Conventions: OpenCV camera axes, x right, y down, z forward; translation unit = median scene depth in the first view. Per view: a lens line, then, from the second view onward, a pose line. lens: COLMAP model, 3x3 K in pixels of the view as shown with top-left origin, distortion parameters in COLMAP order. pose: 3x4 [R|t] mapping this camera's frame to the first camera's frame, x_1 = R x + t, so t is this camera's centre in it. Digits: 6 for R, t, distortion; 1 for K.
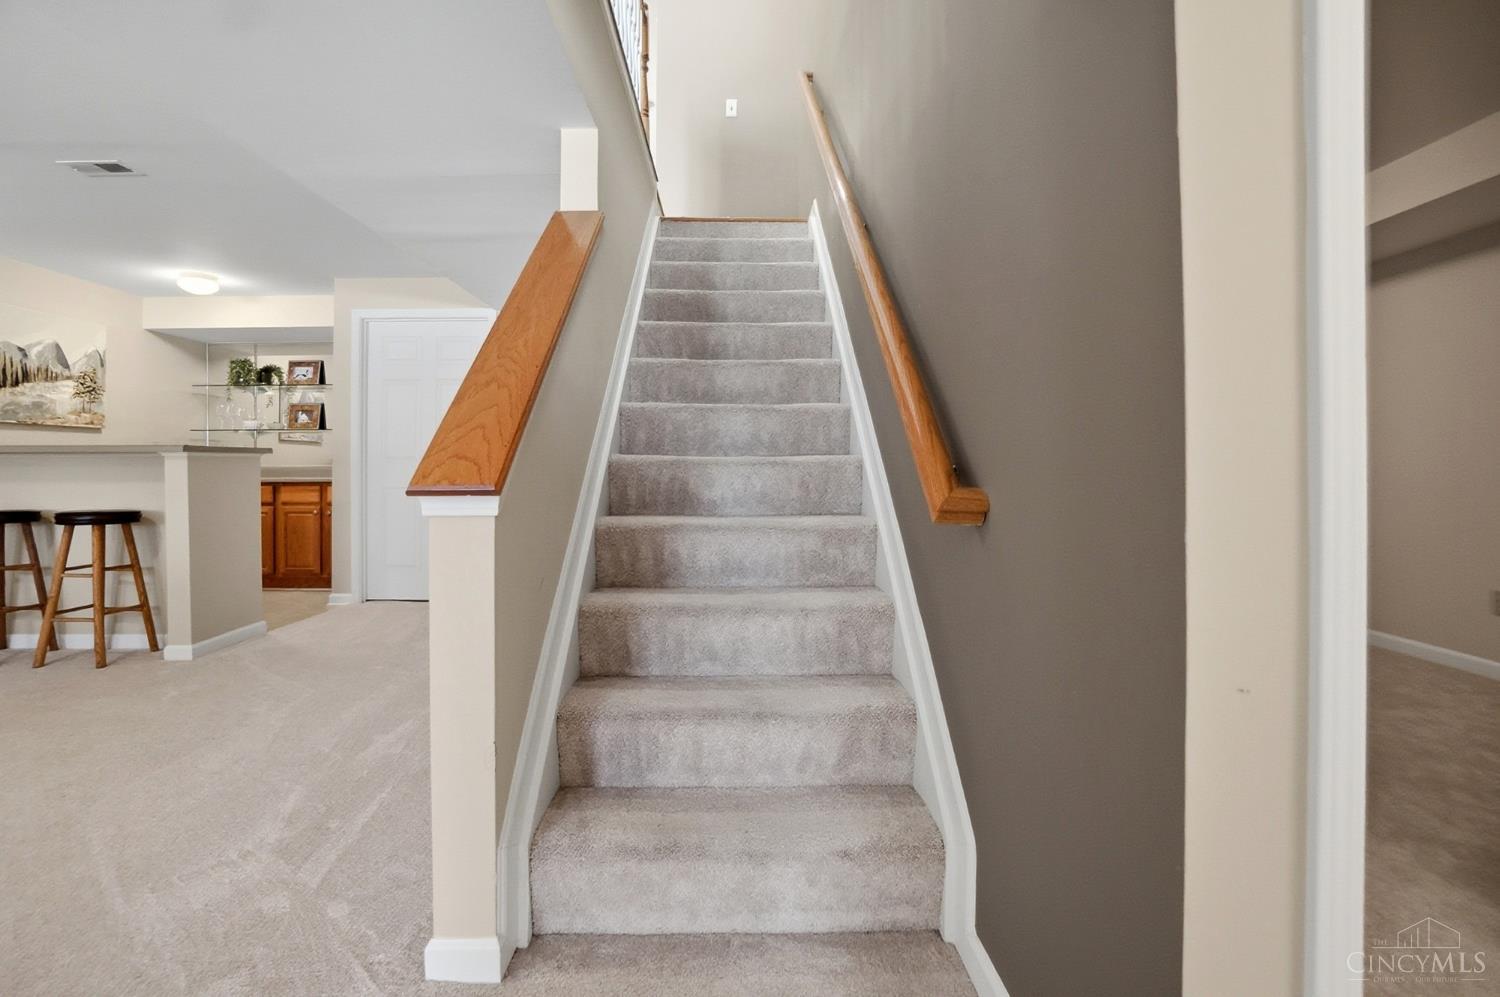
lens RADIAL K [[694.8, 0, 727.3], [0, 694.8, 469.5], [0, 0, 1]] dist [-0.026192, 0.010341]
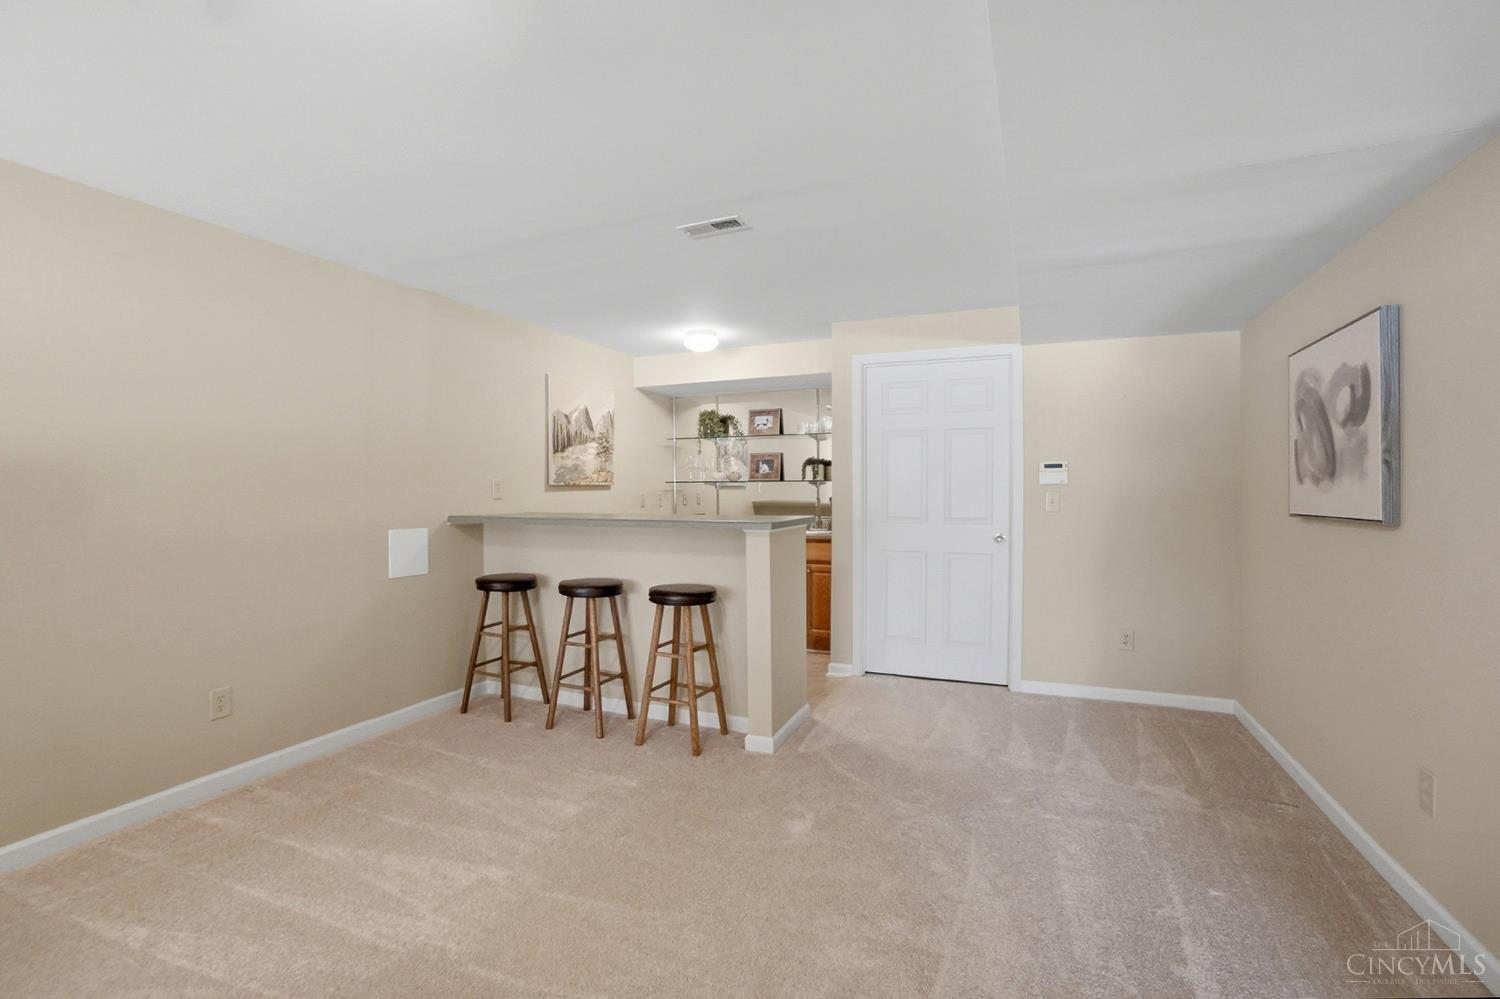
lens RADIAL K [[694.8, 0, 732.3], [0, 694.8, 499.0], [0, 0, 1]] dist [-0.026192, 0.010341]
pose [[0.920904, 0.004782, -0.389760, -0.334511], [0.000474, 0.999910, 0.013390, -0.054728], [0.389789, -0.012515, 0.920819, 0.089651]]
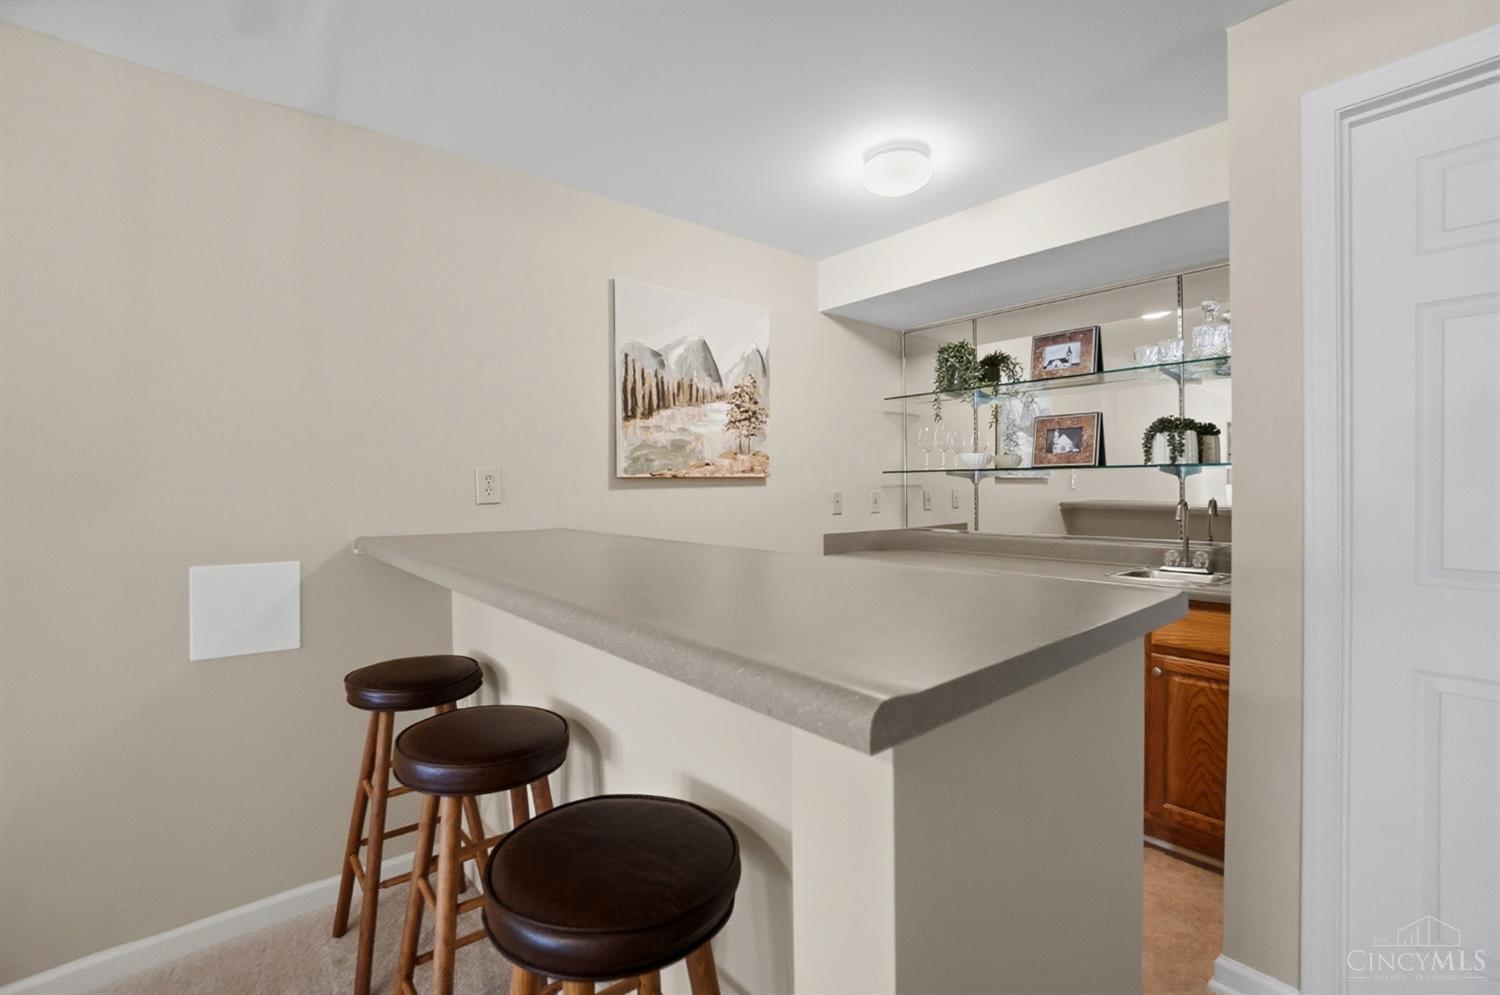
lens RADIAL K [[694.8, 0, 740.2], [0, 694.8, 487.3], [0, 0, 1]] dist [-0.026192, 0.010341]
pose [[0.662676, -0.000207, -0.748906, -0.478859], [0.003975, 0.999987, 0.003242, -0.055013], [0.748895, -0.005125, 0.662668, 0.589707]]
